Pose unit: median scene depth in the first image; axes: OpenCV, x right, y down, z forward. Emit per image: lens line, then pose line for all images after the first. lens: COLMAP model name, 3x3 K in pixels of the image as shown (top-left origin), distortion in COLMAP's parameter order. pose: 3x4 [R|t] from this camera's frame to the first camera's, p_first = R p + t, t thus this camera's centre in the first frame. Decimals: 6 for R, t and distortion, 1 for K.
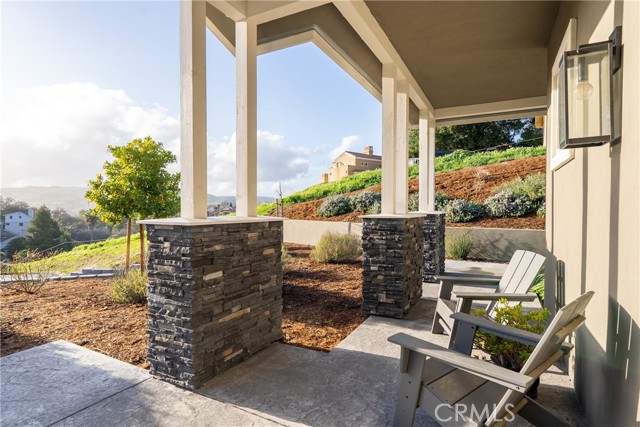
lens RADIAL K [[341.7, 0, 315.3], [0, 341.7, 210.1], [0, 0, 1]] dist [-0.005028, 0.001685]
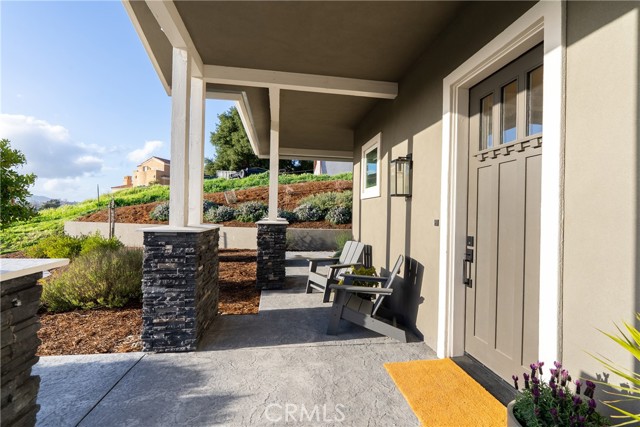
lens RADIAL K [[293.7, 0, 316.4], [0, 293.7, 211.5], [0, 0, 1]] dist [-0.001481, 0.002377]
pose [[0.808514, 0.017093, 0.588228, -0.504378], [-0.013428, 0.999854, -0.010598, -0.024888], [-0.588323, 0.000670, 0.808626, -0.197218]]
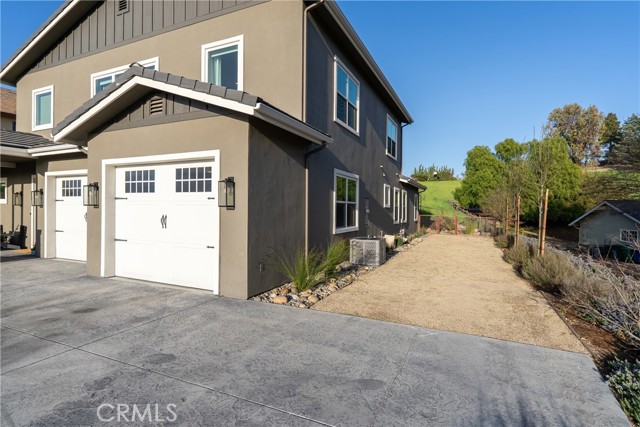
lens RADIAL K [[328.0, 0, 323.8], [0, 328.0, 210.6], [0, 0, 1]] dist [0.005580, 0.000622]
pose [[-0.082441, -0.009380, 0.996552, -3.437155], [0.001548, 0.999953, 0.009540, -0.072147], [-0.996595, 0.002329, -0.082423, -2.501425]]
